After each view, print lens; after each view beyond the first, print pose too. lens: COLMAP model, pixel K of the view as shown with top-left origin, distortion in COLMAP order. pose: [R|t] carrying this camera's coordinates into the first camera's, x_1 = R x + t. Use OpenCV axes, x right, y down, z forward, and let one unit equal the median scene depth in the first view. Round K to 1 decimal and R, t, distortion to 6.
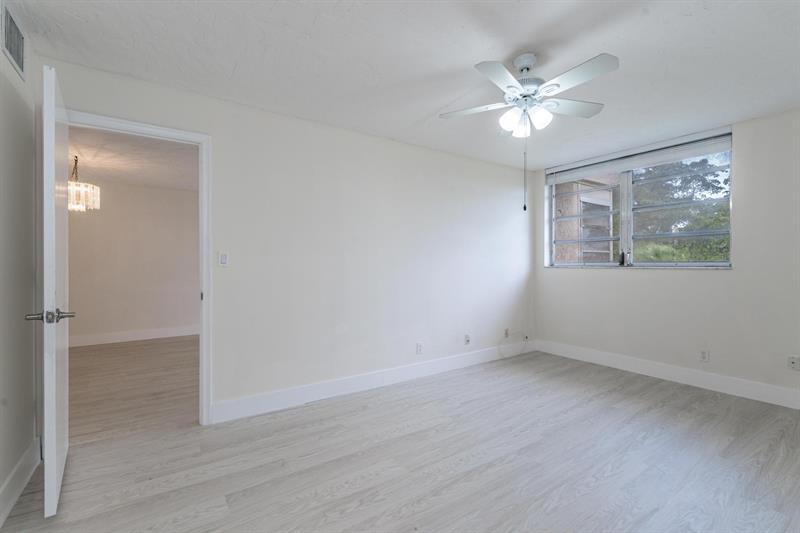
lens RADIAL K [[356.3, 0, 397.8], [0, 356.3, 265.8], [0, 0, 1]] dist [0.004114, 0.001306]
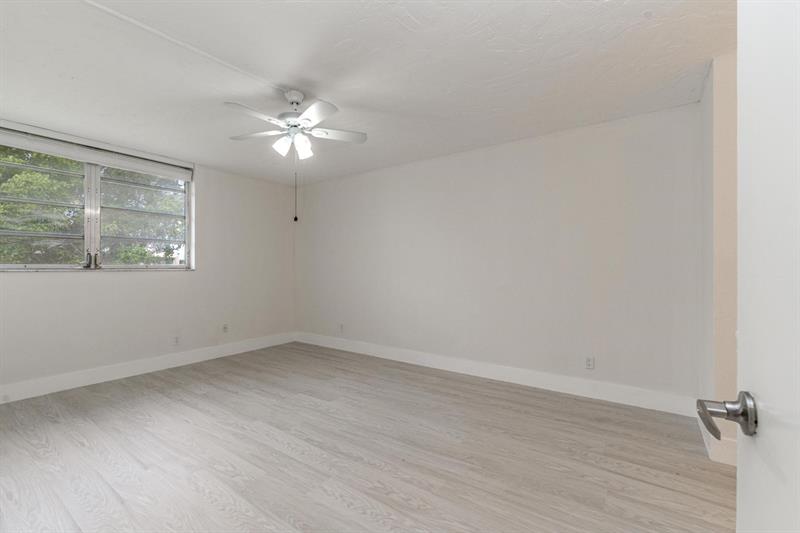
lens RADIAL K [[356.3, 0, 403.6], [0, 356.3, 266.9], [0, 0, 1]] dist [0.004114, 0.001306]
pose [[-0.361897, 0.002724, 0.932214, -0.729569], [0.008183, 0.999966, 0.000255, 0.004073], [-0.932182, 0.007720, -0.361907, 0.894896]]
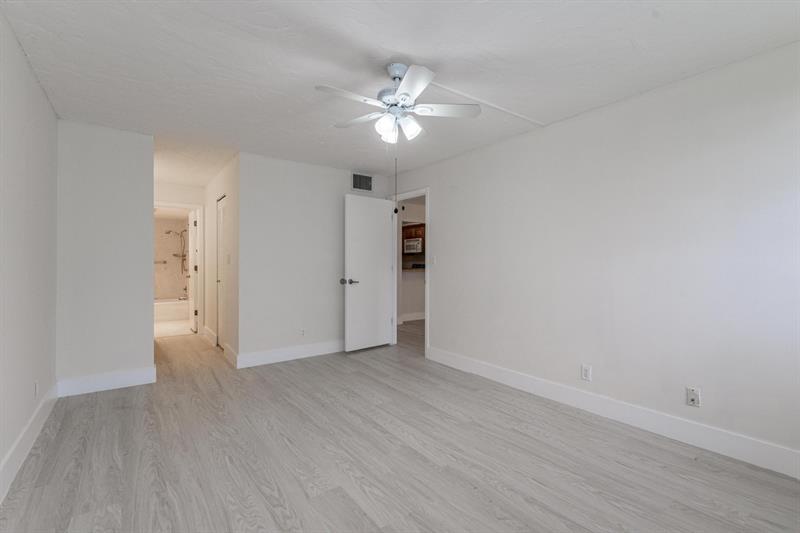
lens RADIAL K [[356.3, 0, 397.5], [0, 356.3, 264.6], [0, 0, 1]] dist [0.004114, 0.001306]
pose [[0.046374, 0.004171, -0.998915, 1.146701], [-0.010618, 0.999937, 0.003682, -0.002261], [0.998868, 0.010436, 0.046416, 0.780462]]
